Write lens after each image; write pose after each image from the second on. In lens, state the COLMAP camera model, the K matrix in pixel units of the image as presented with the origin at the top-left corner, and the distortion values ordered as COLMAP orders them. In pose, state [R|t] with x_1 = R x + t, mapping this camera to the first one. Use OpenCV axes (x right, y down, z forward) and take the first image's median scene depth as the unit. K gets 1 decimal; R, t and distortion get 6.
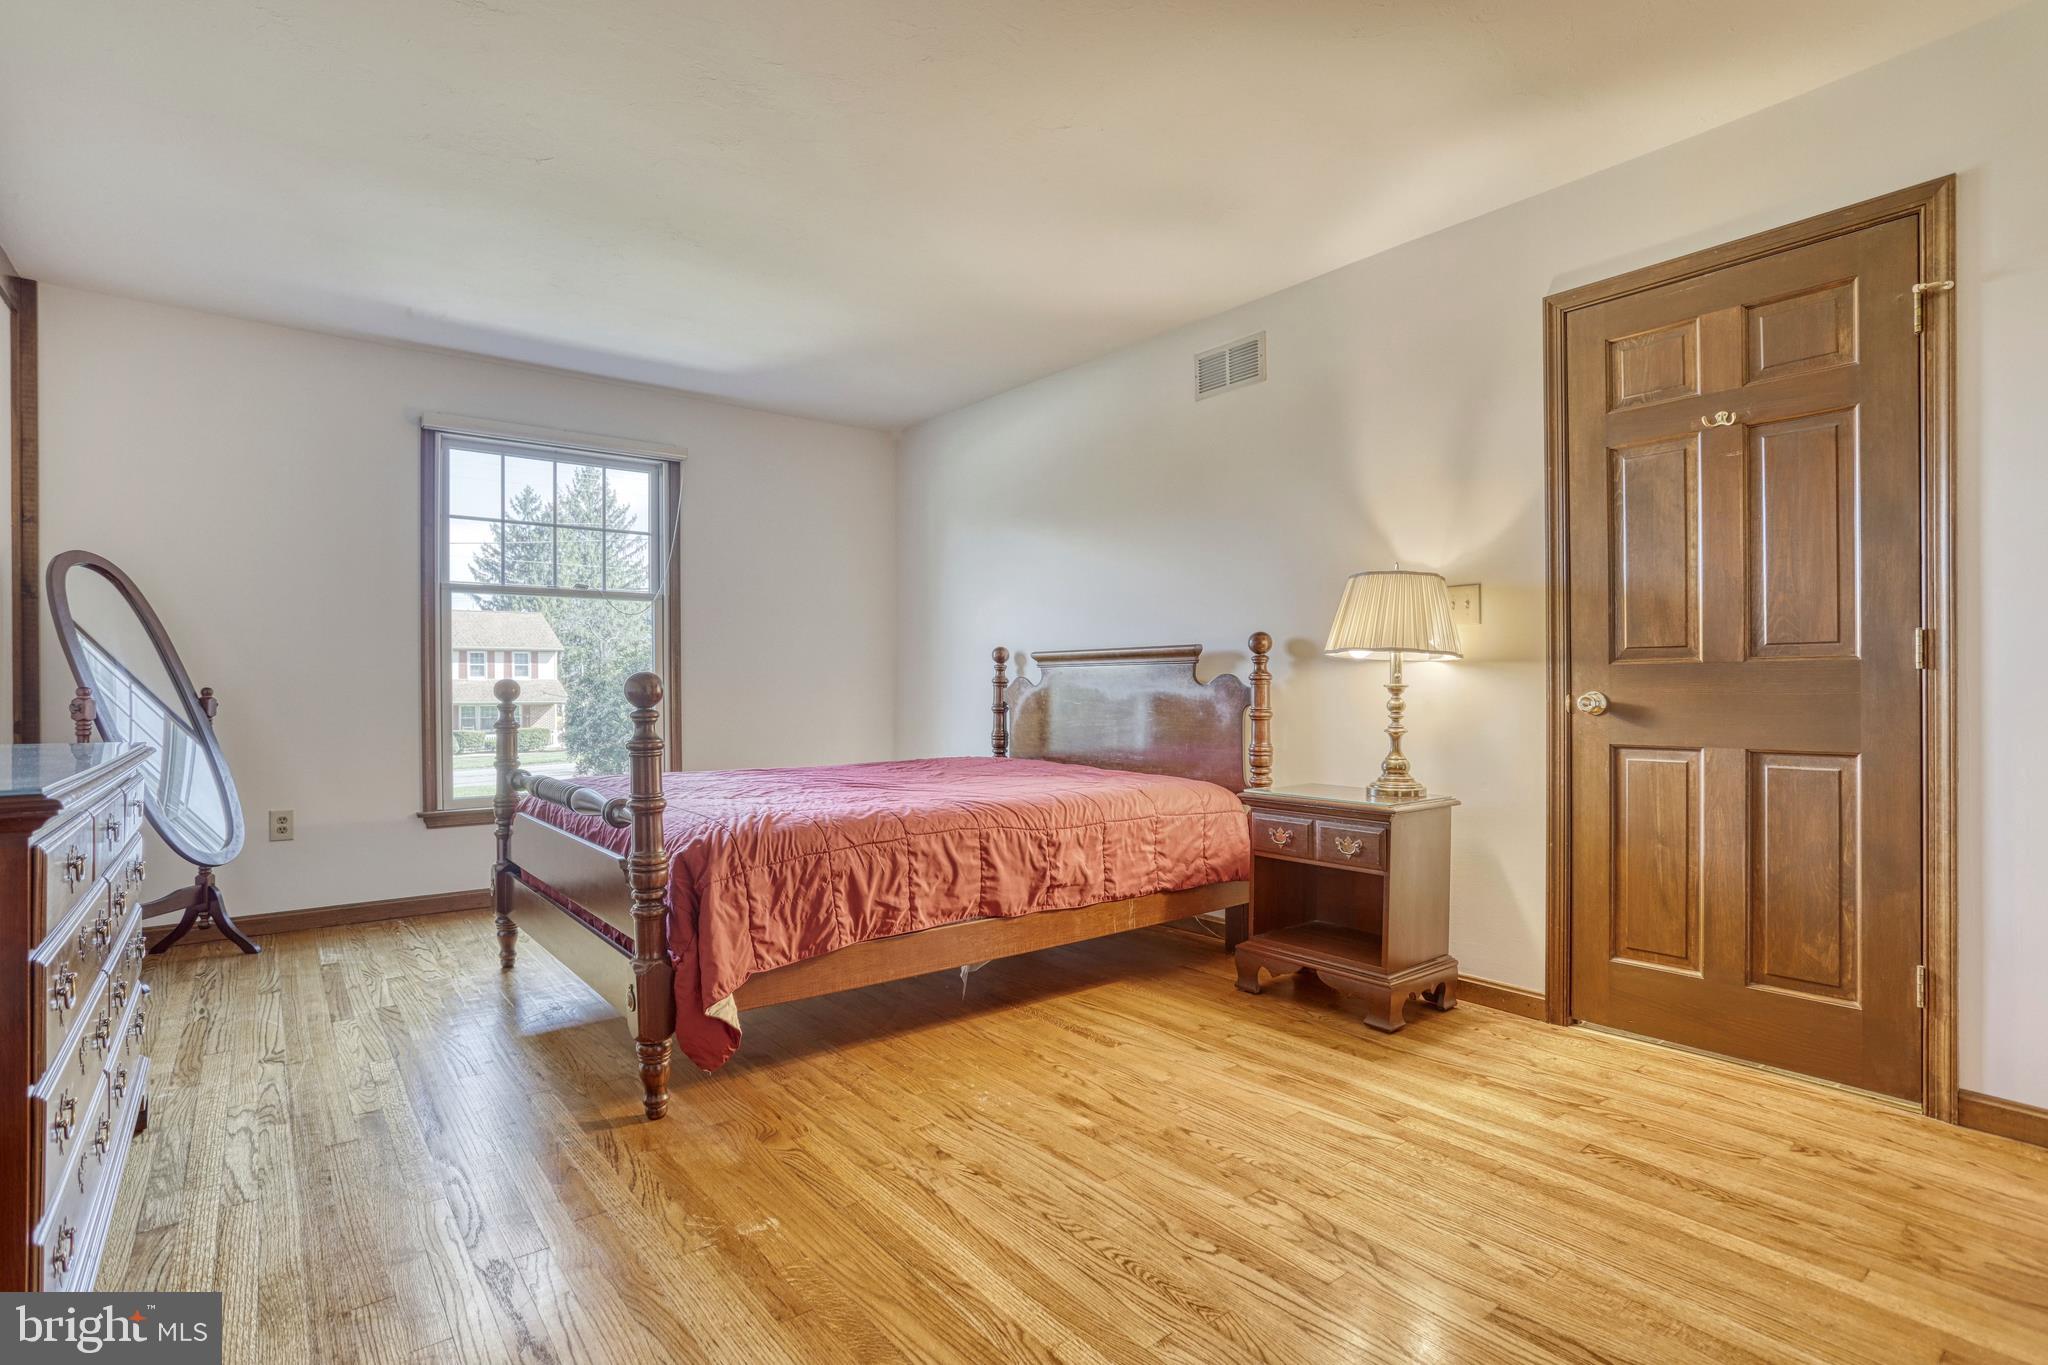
lens RADIAL K [[988.5, 0, 1016.0], [0, 988.5, 694.4], [0, 0, 1]] dist [-0.058737, 0.036618]
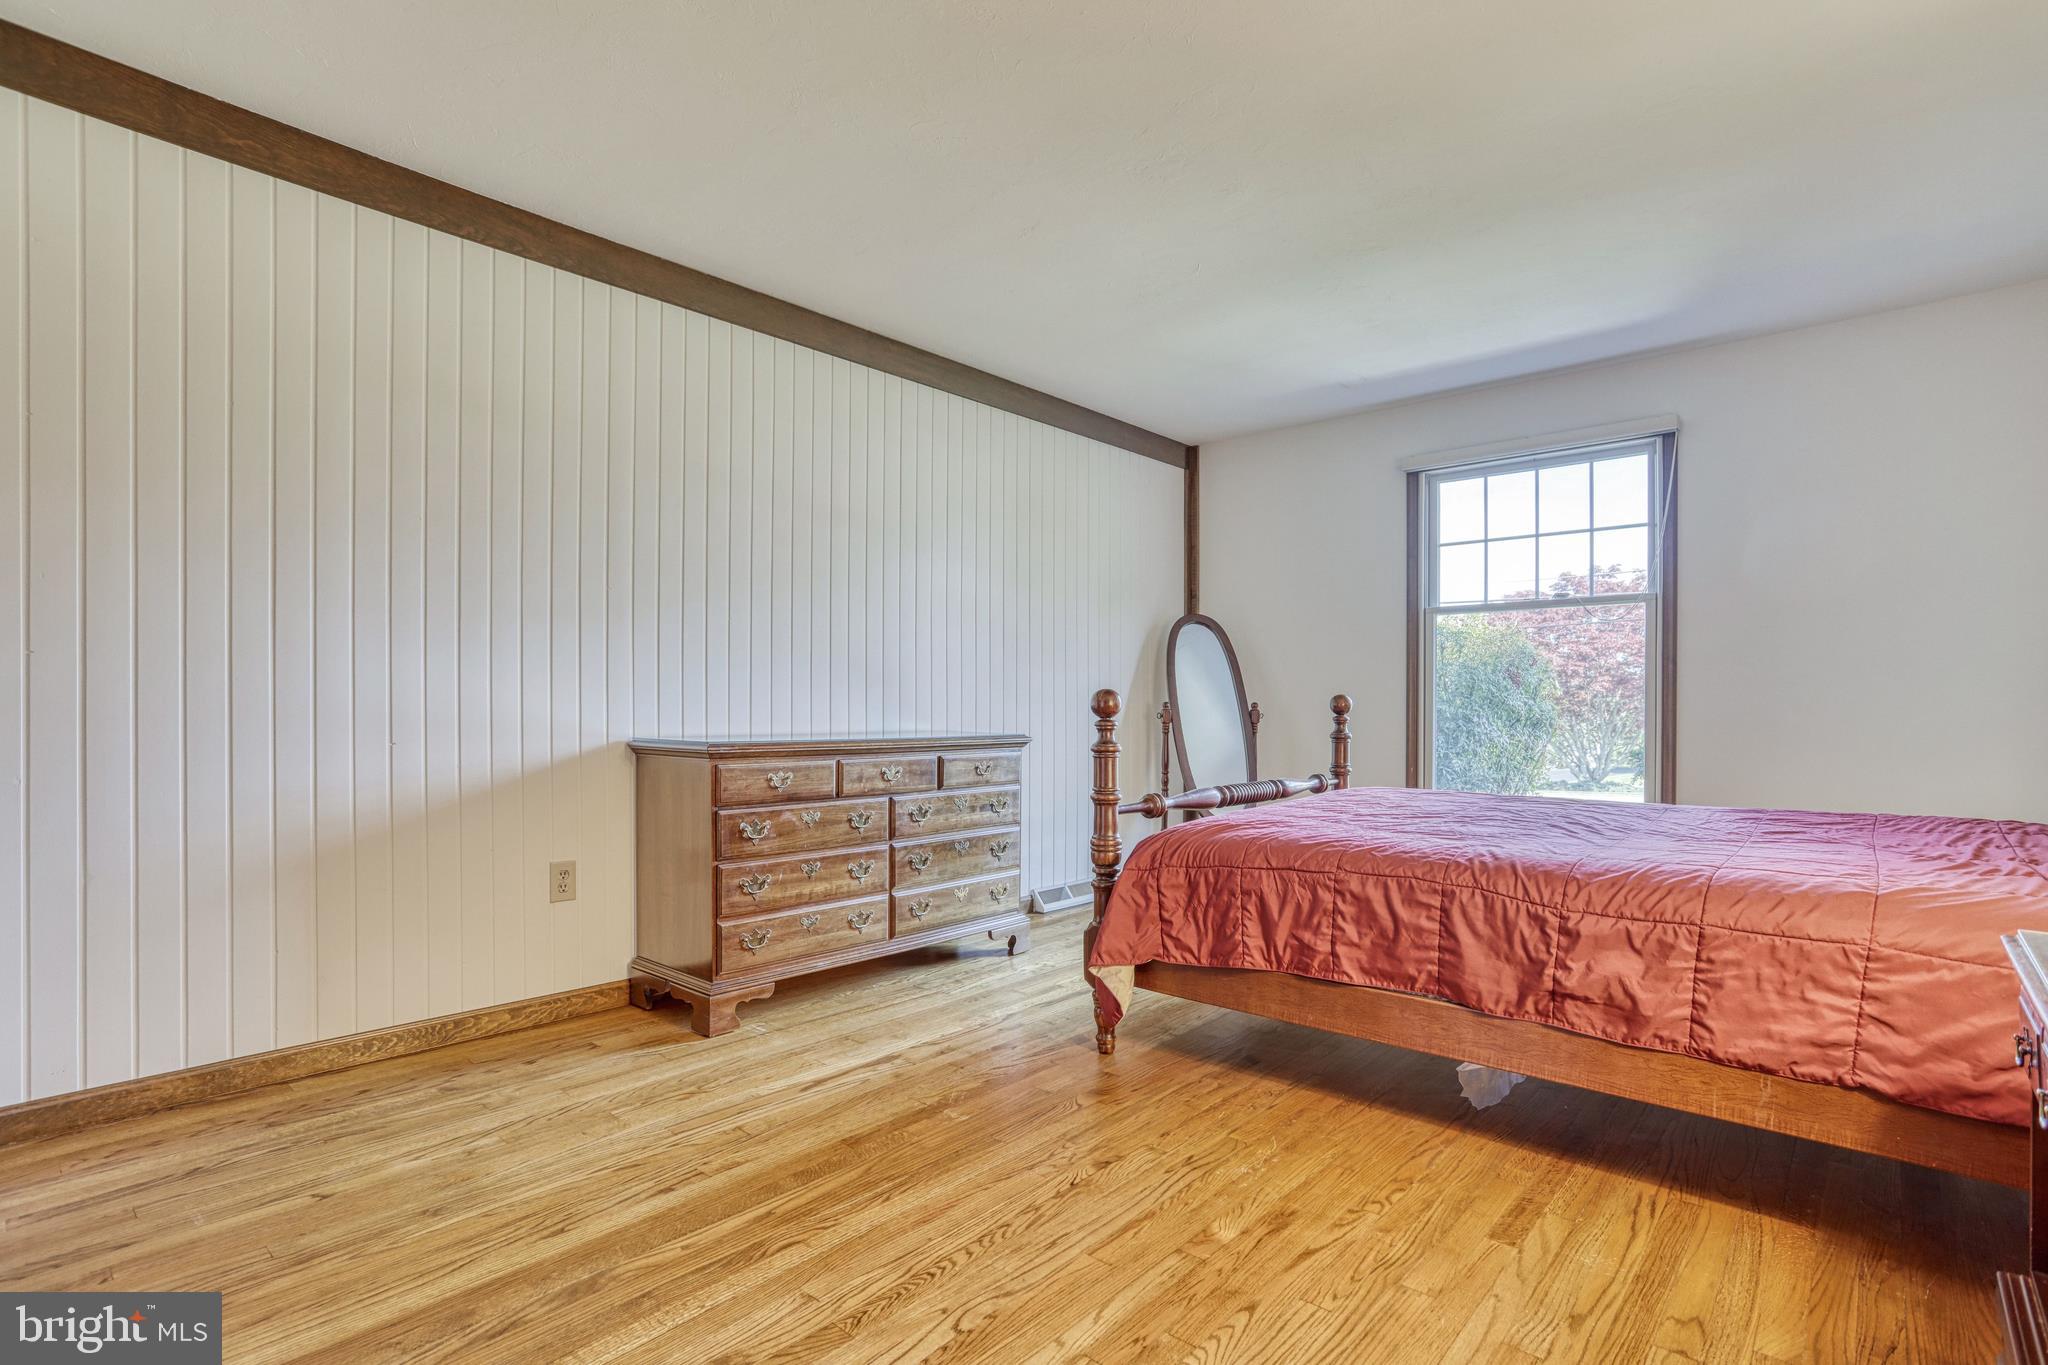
lens RADIAL K [[988.5, 0, 1016.0], [0, 988.5, 694.4], [0, 0, 1]] dist [-0.058737, 0.036618]
pose [[0.169145, -0.008650, -0.985553, 0.666860], [-0.003423, 0.999950, -0.009364, -0.004639], [0.985585, 0.004958, 0.169107, 0.540303]]
